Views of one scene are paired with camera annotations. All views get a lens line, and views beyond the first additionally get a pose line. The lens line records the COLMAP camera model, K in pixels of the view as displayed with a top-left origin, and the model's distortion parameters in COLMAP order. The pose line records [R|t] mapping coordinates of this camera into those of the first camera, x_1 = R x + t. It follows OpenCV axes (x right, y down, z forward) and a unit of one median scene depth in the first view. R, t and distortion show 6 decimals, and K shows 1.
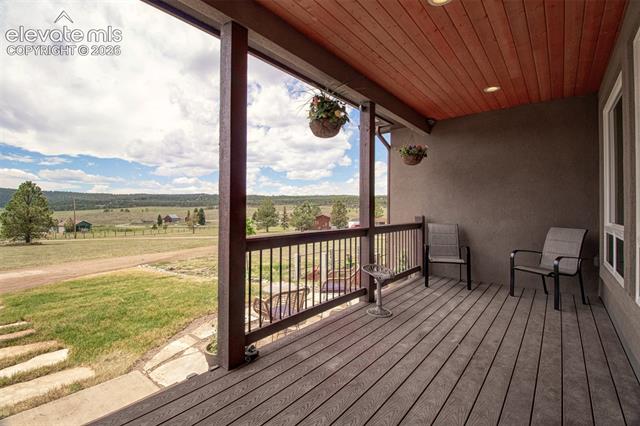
lens RADIAL K [[298.9, 0, 320.2], [0, 298.9, 205.5], [0, 0, 1]] dist [-0.012733, -0.000379]
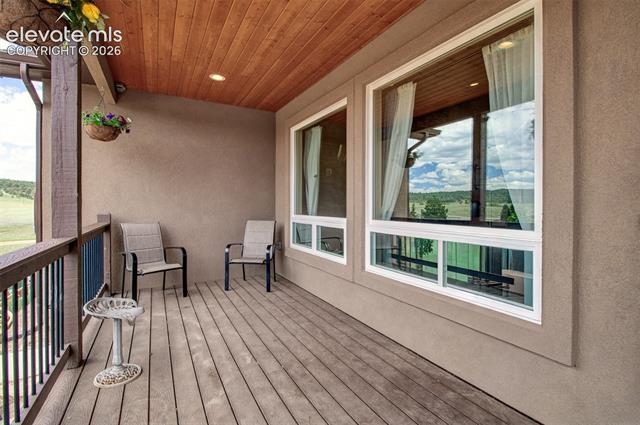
lens RADIAL K [[298.9, 0, 320.2], [0, 298.9, 205.0], [0, 0, 1]] dist [-0.012733, -0.000379]
pose [[0.376965, -0.009109, 0.926183, -0.209140], [-0.013032, 0.999800, 0.015137, -0.006246], [-0.926136, -0.017776, 0.376771, 0.400538]]
